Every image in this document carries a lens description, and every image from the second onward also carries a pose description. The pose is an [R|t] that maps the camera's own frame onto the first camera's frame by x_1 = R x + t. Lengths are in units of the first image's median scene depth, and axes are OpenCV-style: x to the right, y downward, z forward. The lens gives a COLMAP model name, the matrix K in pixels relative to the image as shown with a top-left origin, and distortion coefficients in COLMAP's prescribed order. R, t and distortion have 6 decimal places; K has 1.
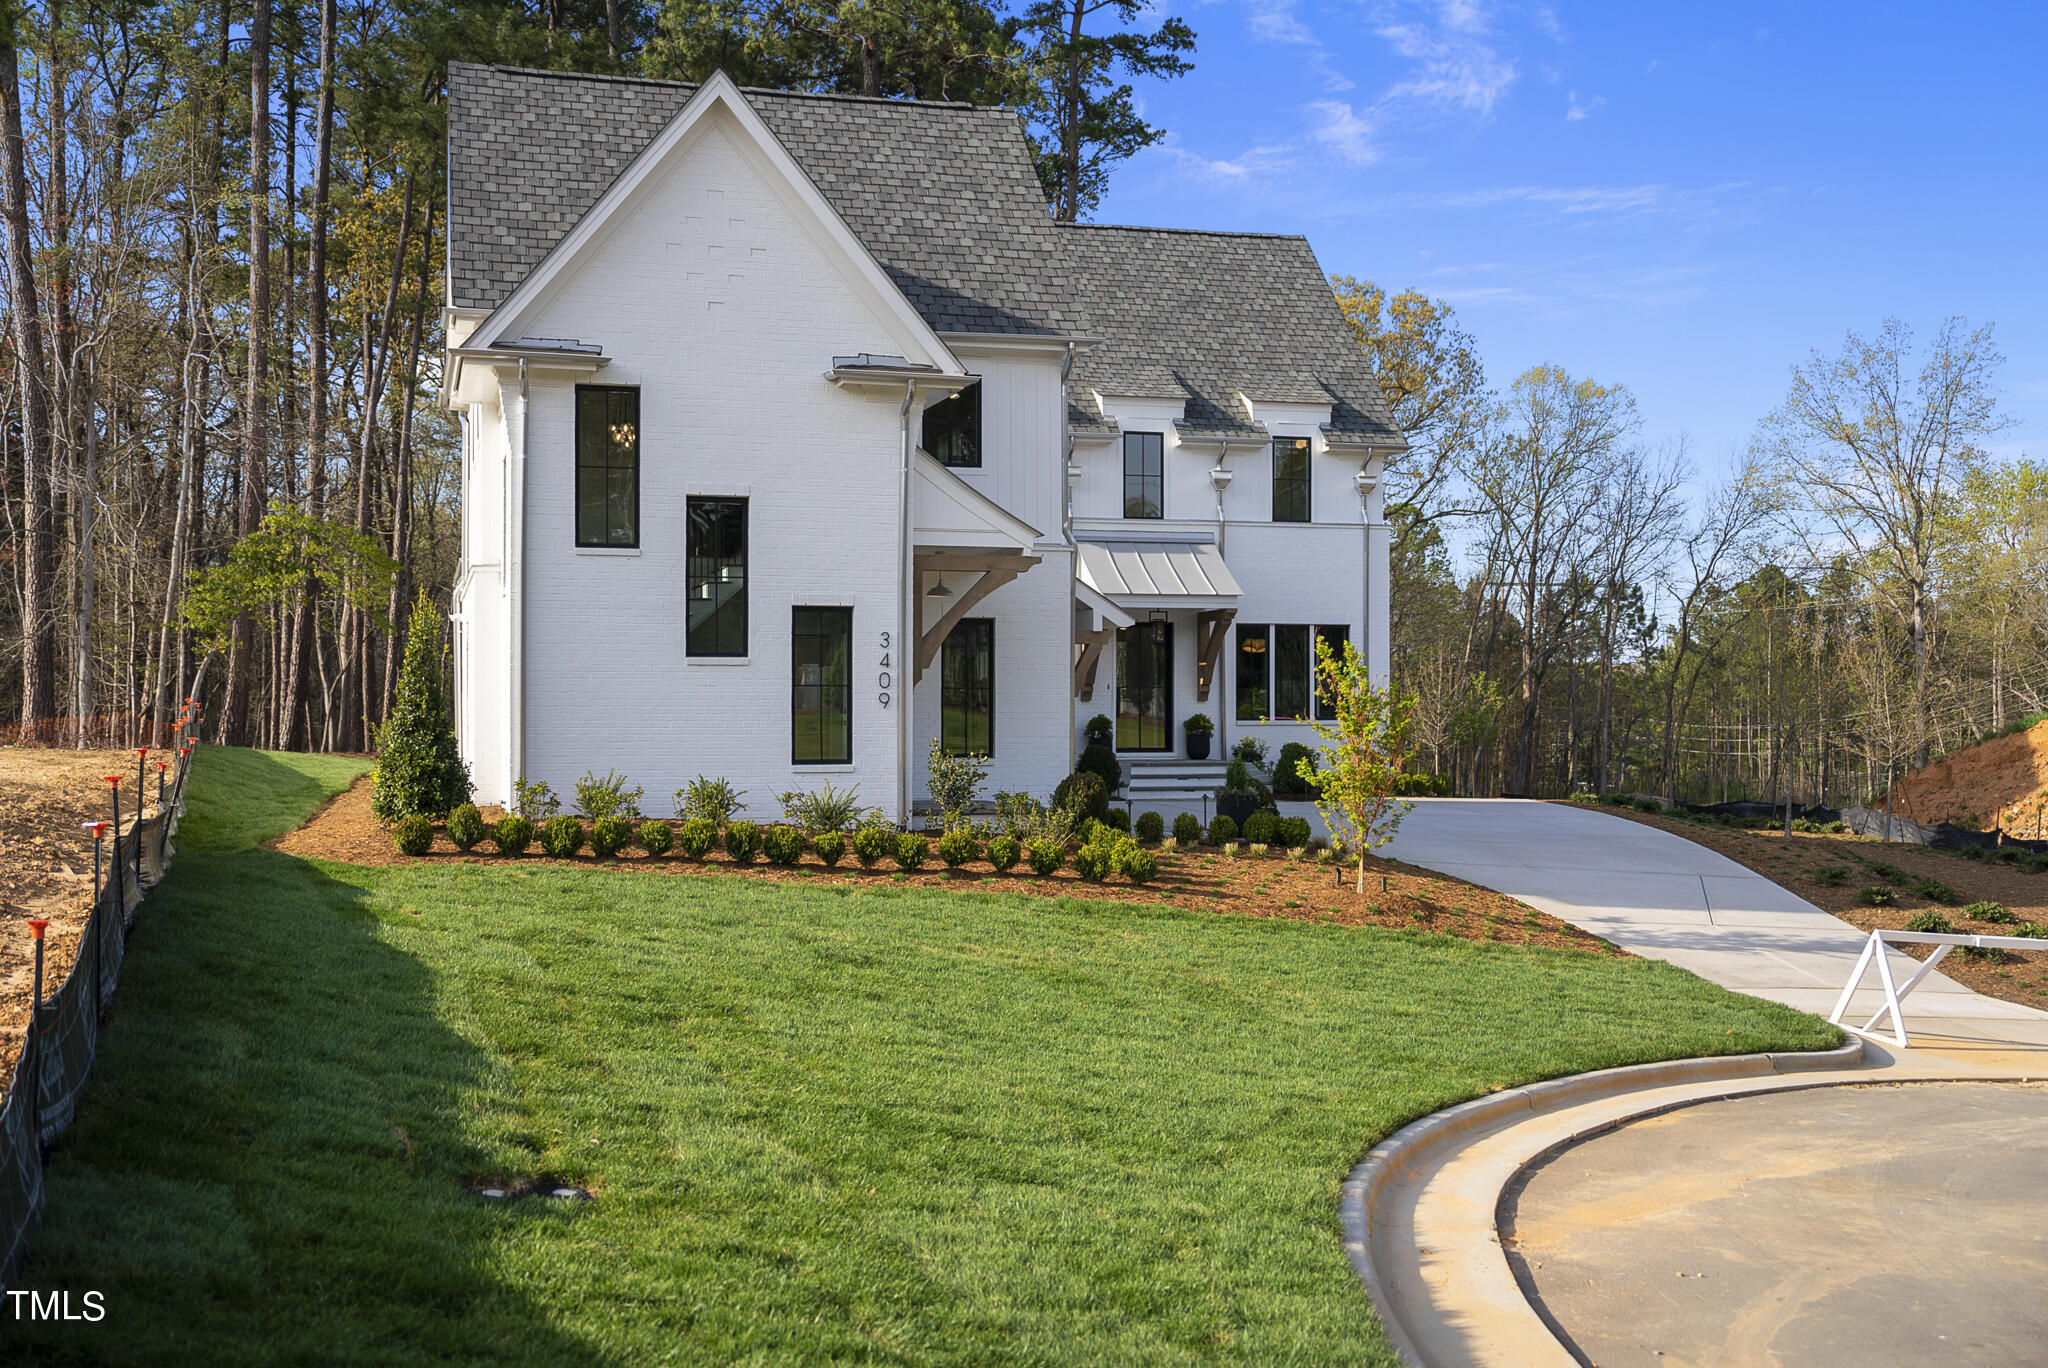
lens RADIAL K [[2228.1, 0, 1027.2], [0, 2228.1, 698.0], [0, 0, 1]] dist [0.030339, 0.011458]
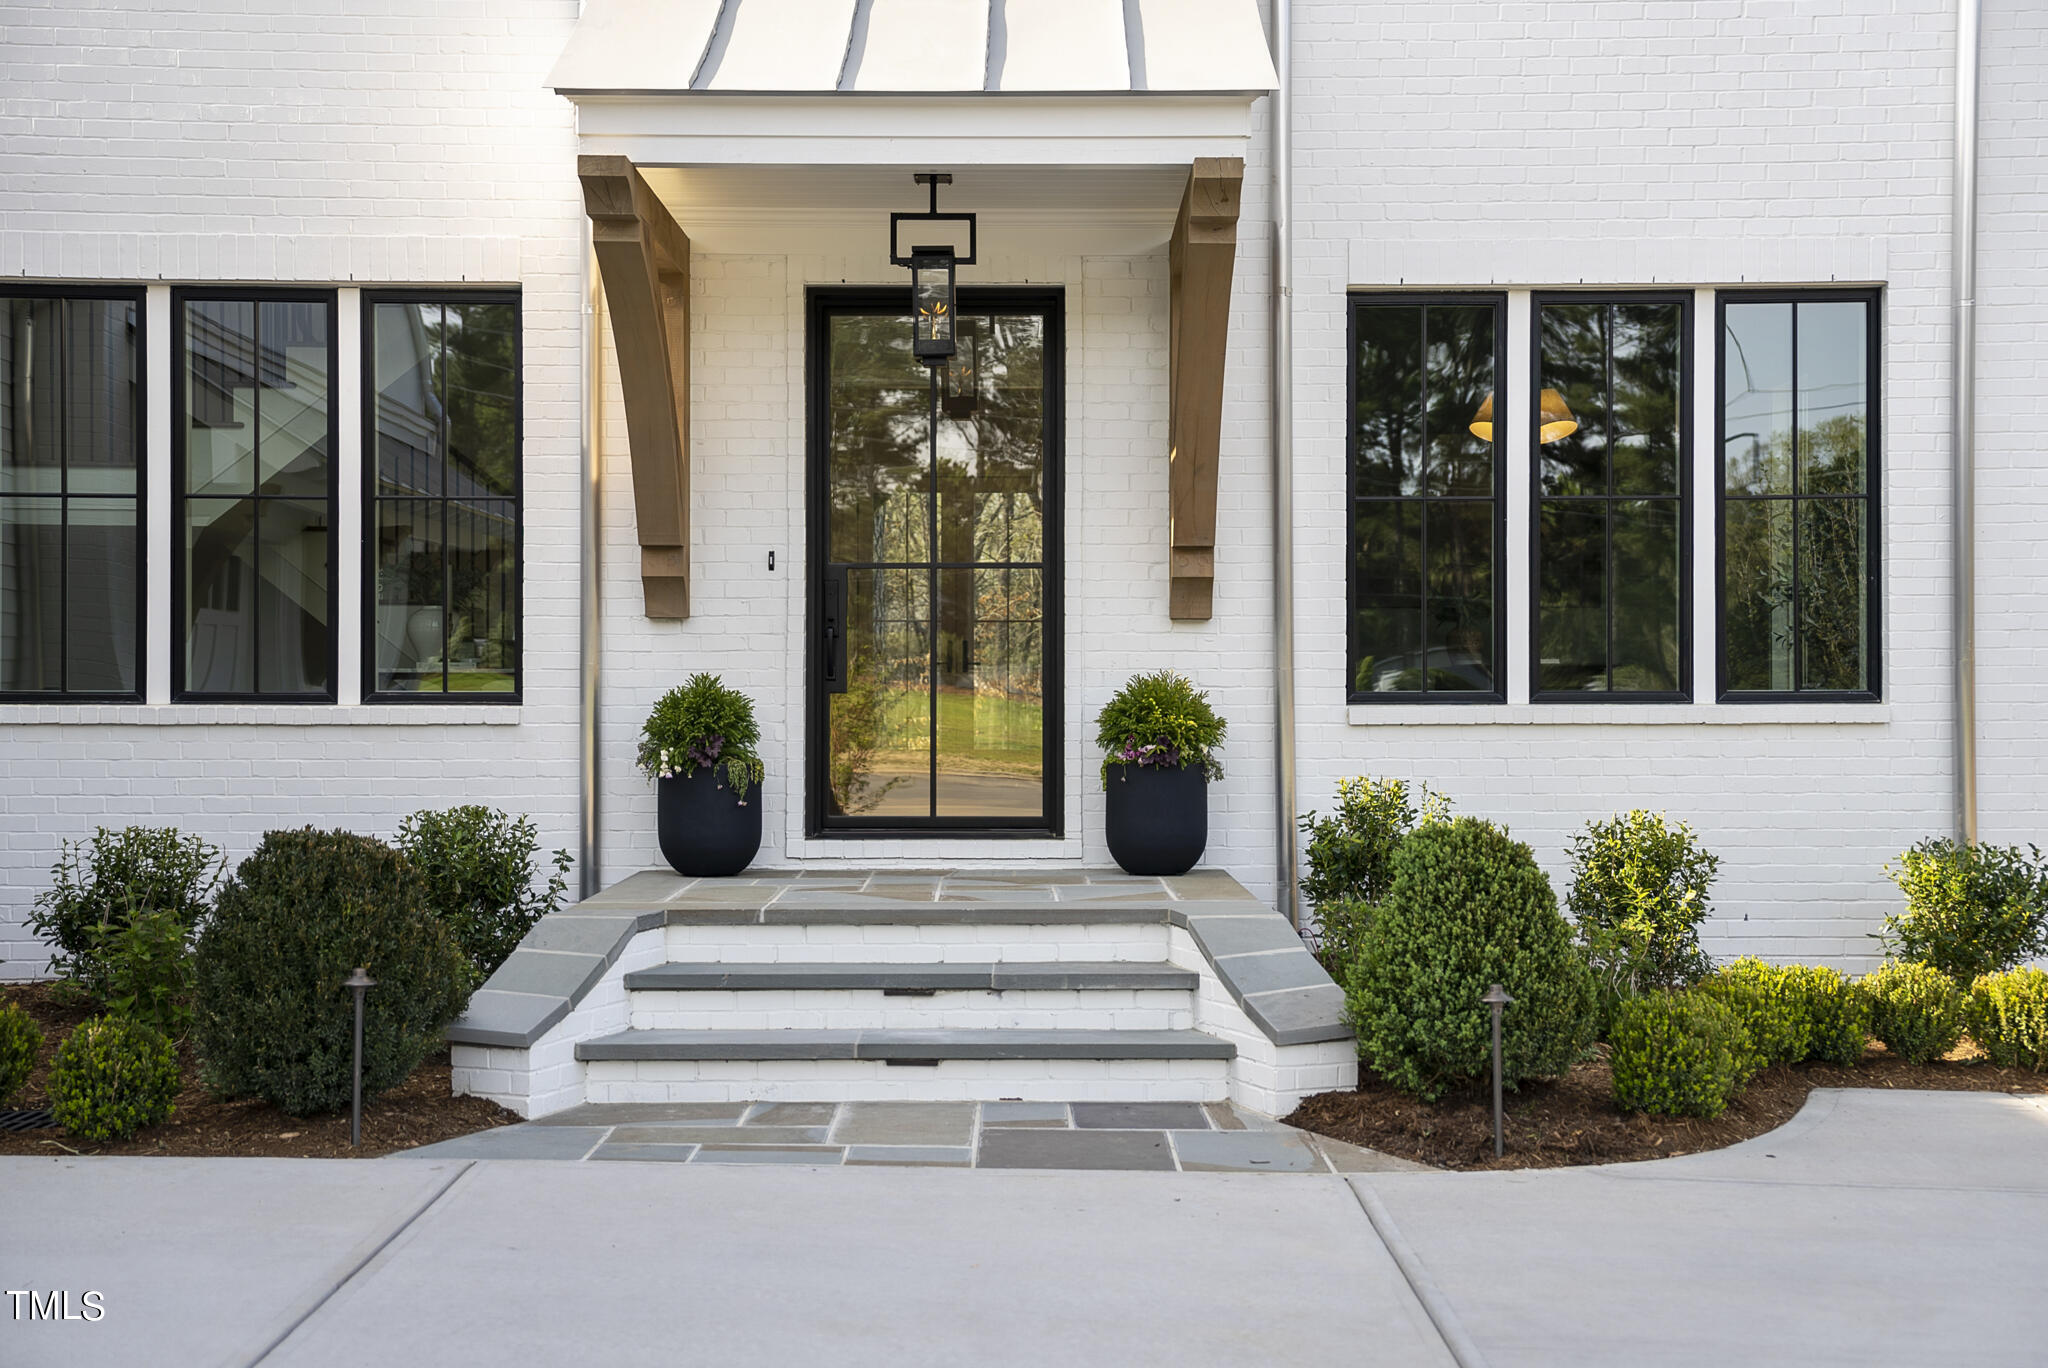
lens RADIAL K [[2512.6, 0, 1024.0], [0, 2512.6, 684.0], [0, 0, 1]] dist [0.072703, -0.014660]
pose [[0.963535, -0.002671, -0.267570, 0.131701], [0.000121, 0.999954, -0.009547, 0.010436], [0.267583, 0.009167, 0.963491, 0.741360]]
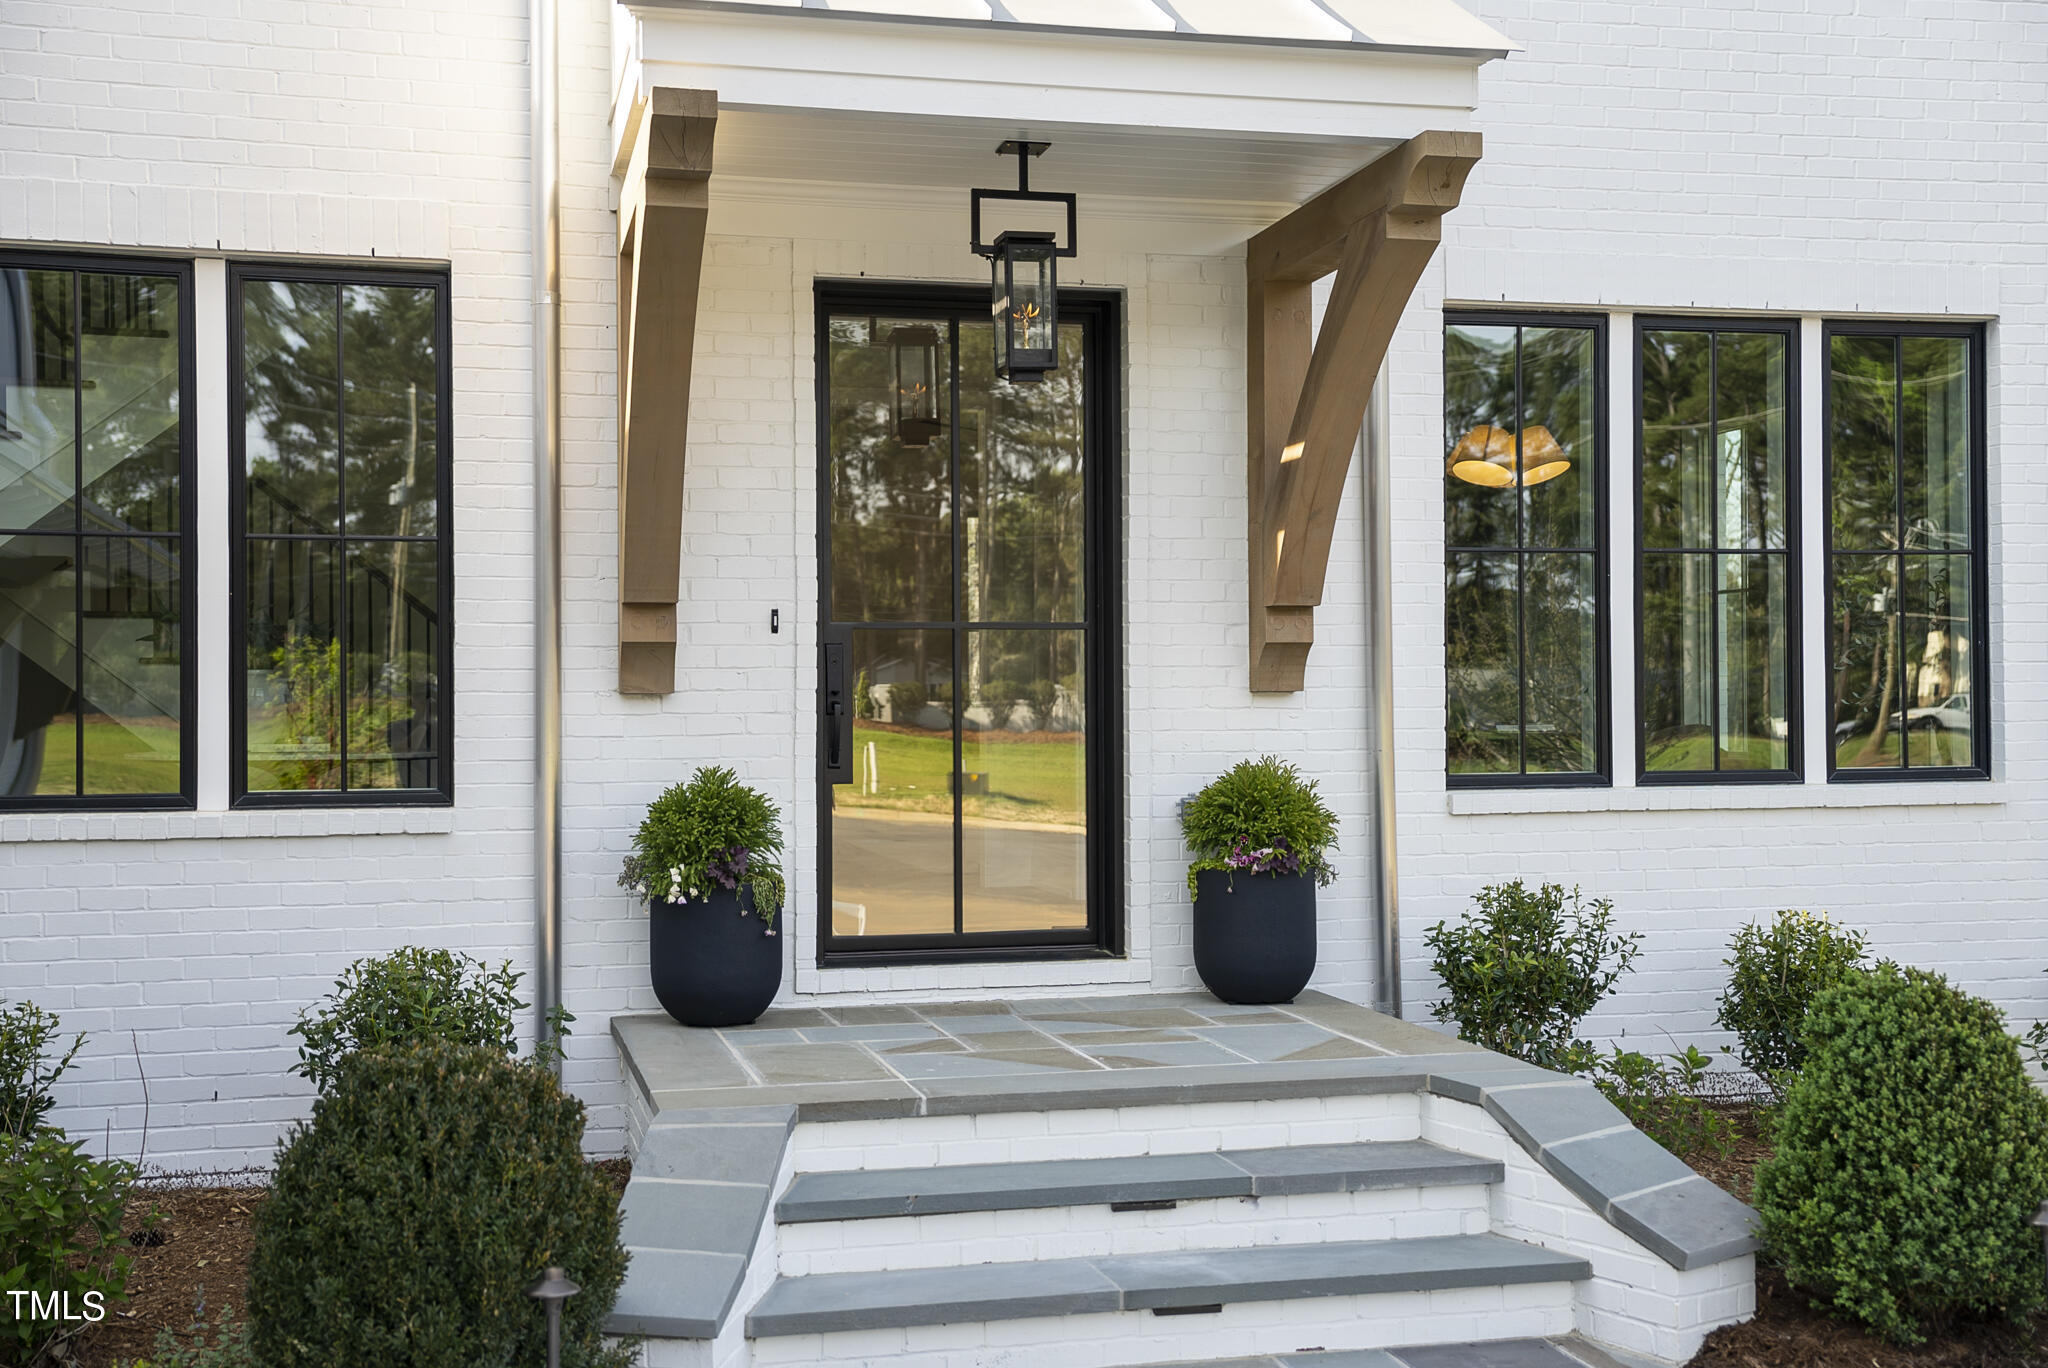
lens RADIAL K [[2367.4, 0, 1024.0], [0, 2367.4, 684.0], [0, 0, 1]] dist [0.060343, 0.009516]
pose [[0.999478, -0.008080, -0.031274, 0.063010], [0.007714, 0.999901, -0.011808, 0.002788], [0.031366, 0.011561, 0.999441, 0.790751]]
